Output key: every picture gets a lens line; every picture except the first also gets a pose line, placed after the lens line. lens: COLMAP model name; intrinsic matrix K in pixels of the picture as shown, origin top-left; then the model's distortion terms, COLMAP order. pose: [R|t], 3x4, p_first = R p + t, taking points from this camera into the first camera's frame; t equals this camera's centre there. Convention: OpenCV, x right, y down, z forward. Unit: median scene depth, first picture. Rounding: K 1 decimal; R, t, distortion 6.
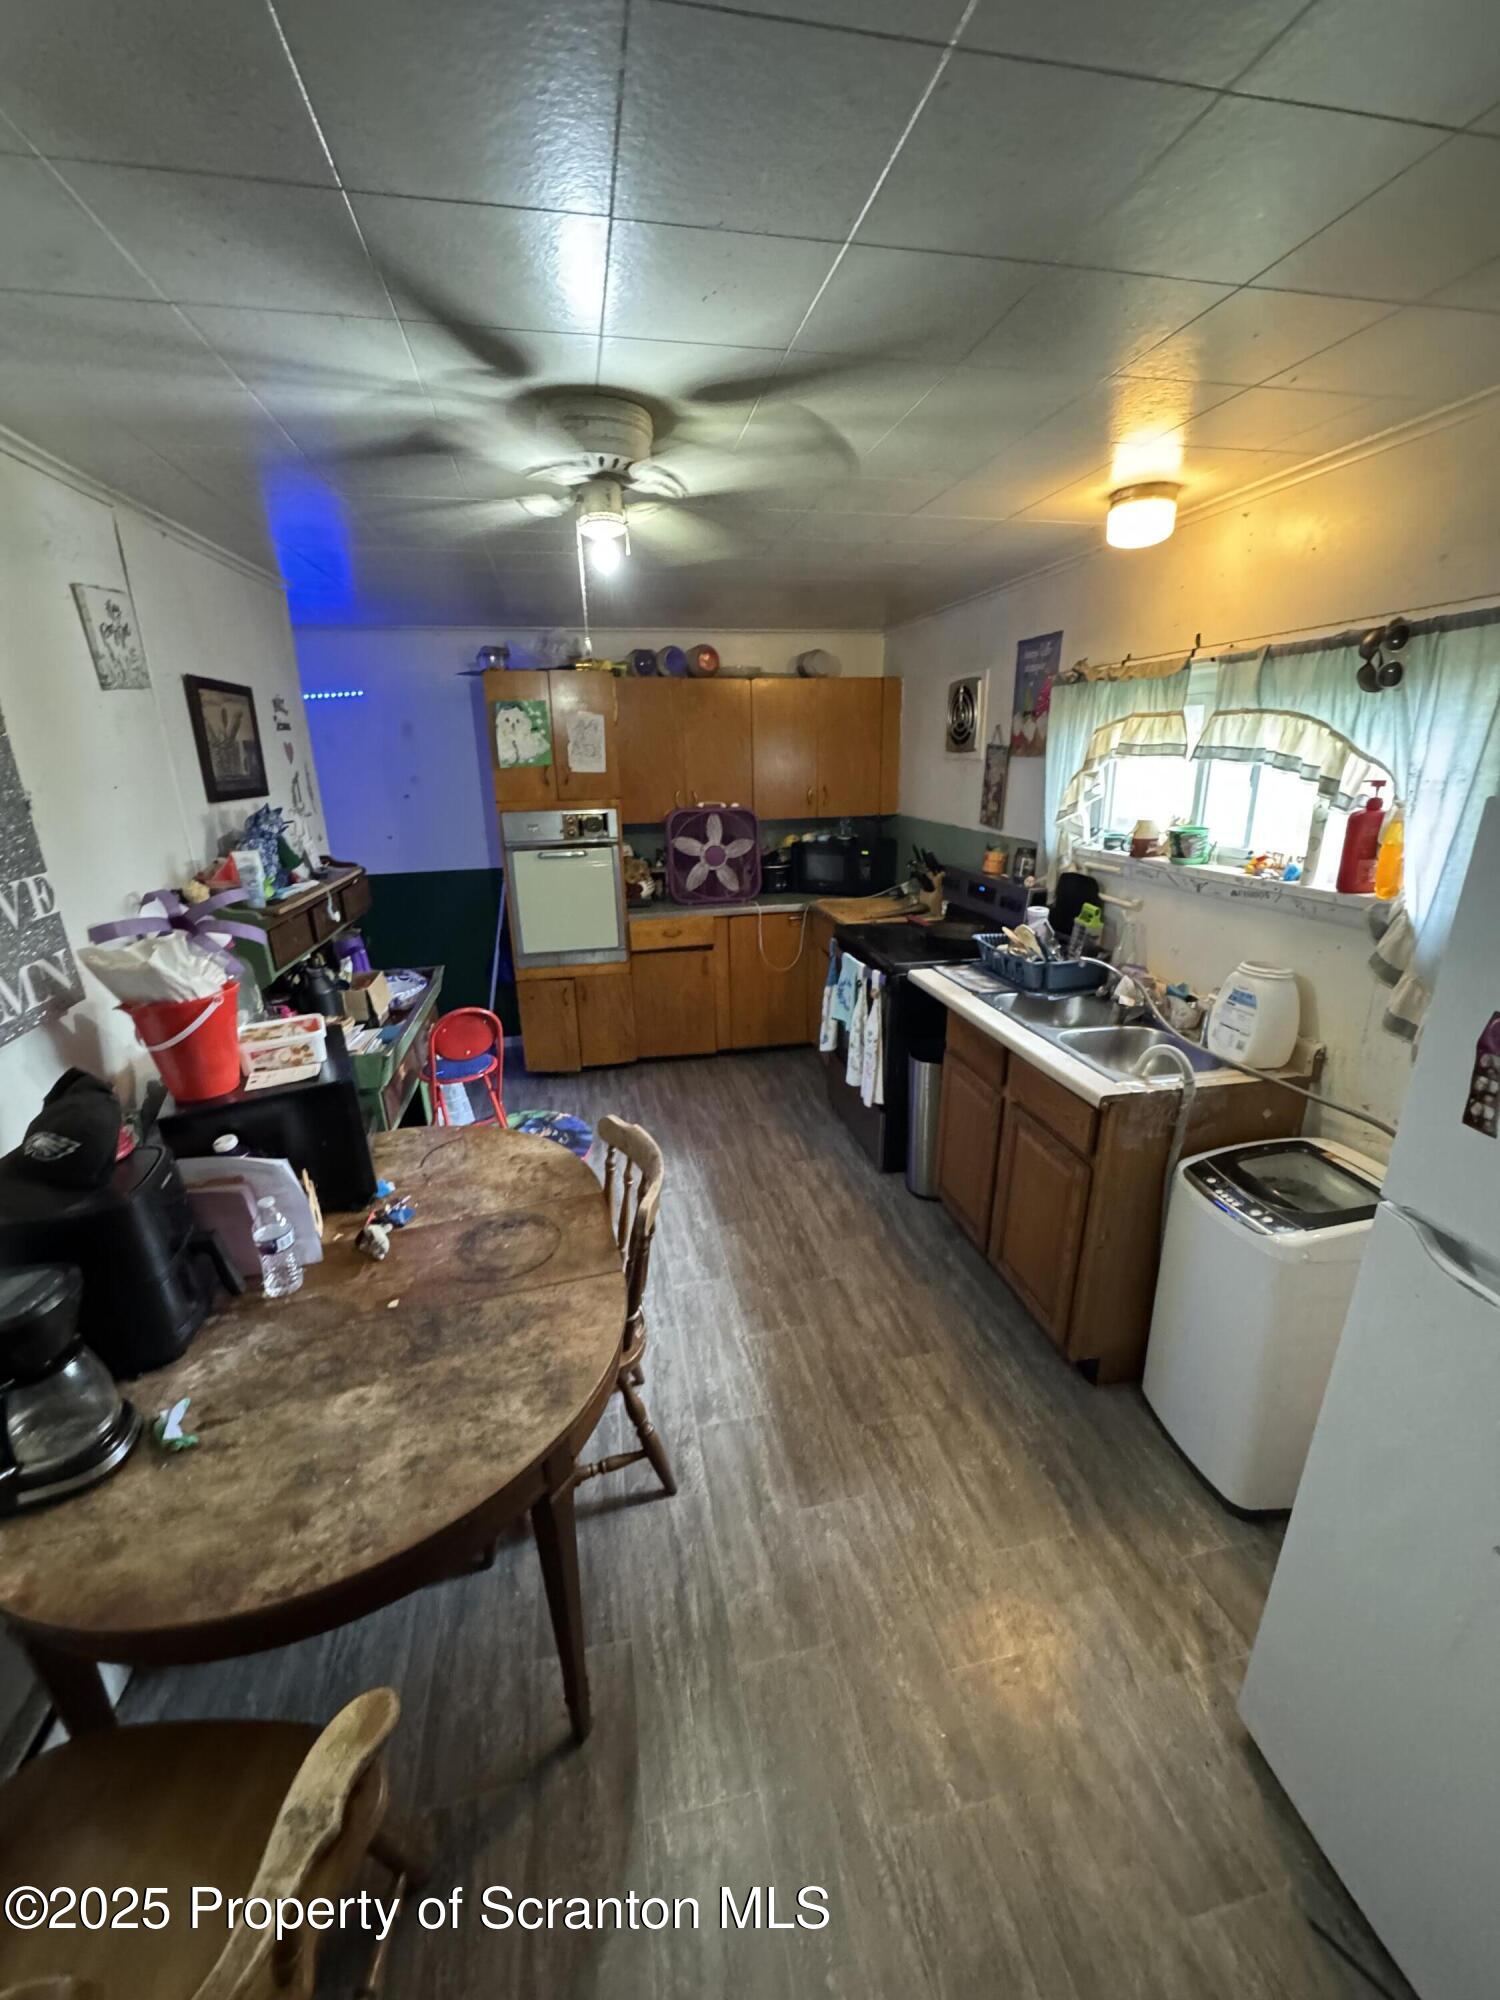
lens RADIAL K [[792.6, 0, 750.9], [0, 792.6, 1003.0], [0, 0, 1]] dist [-0.006703, -0.000244]
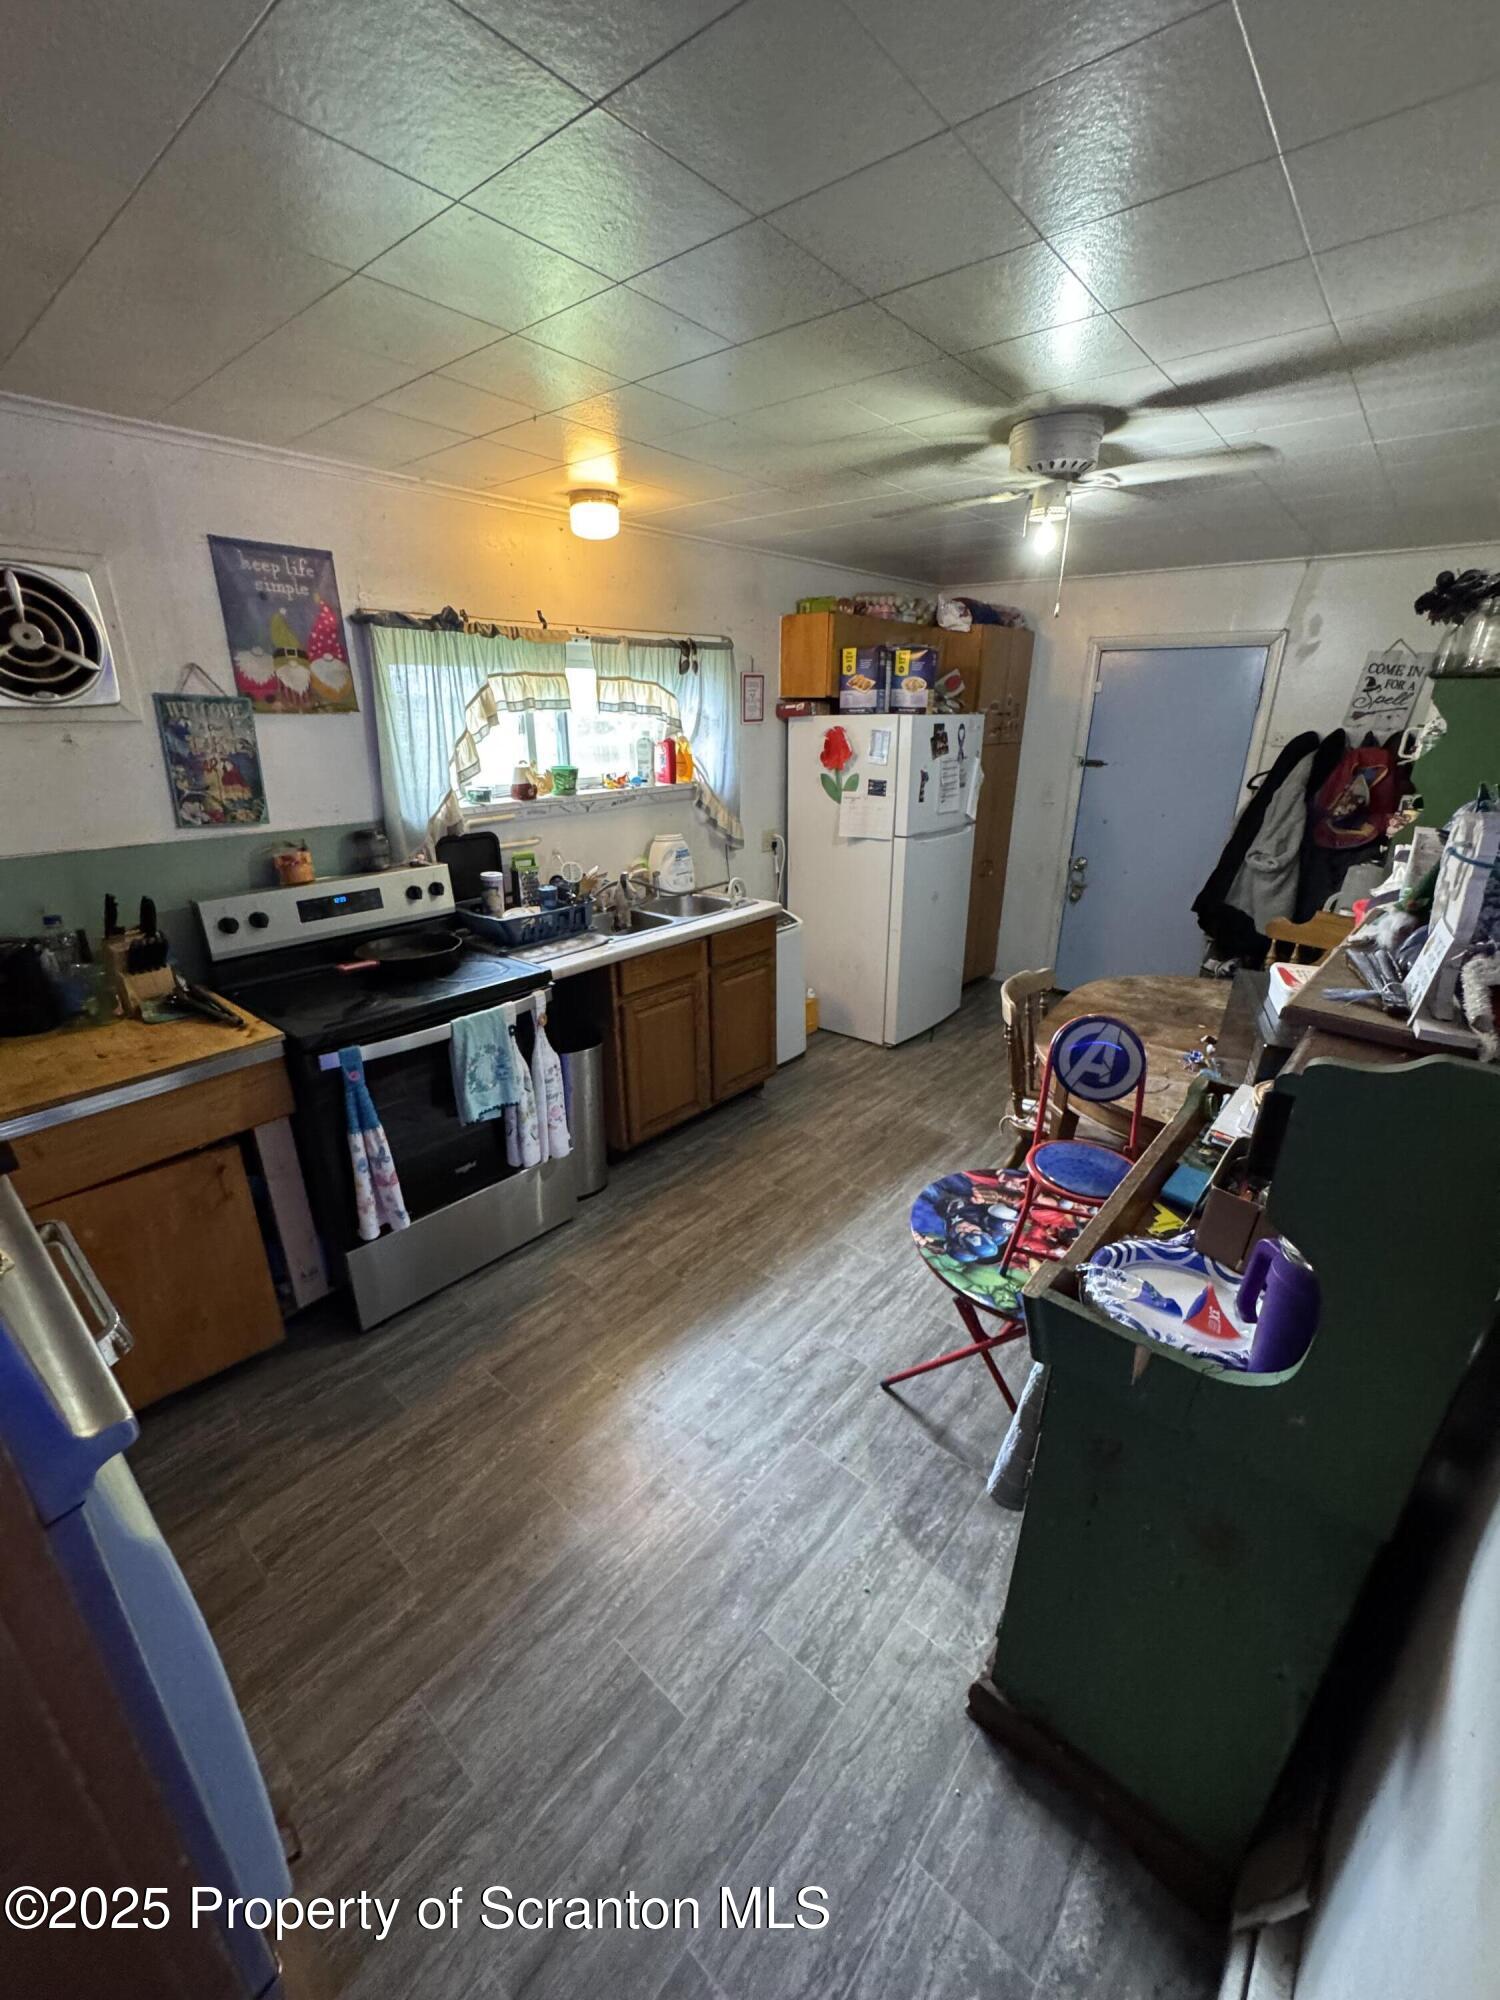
lens RADIAL K [[792.6, 0, 751.9], [0, 792.6, 1002.0], [0, 0, 1]] dist [-0.006703, -0.000244]
pose [[-0.605190, -0.260790, 0.752153, -0.603169], [0.253446, 0.832540, 0.492587, -0.394062], [-0.754659, 0.488739, -0.437748, 1.304427]]
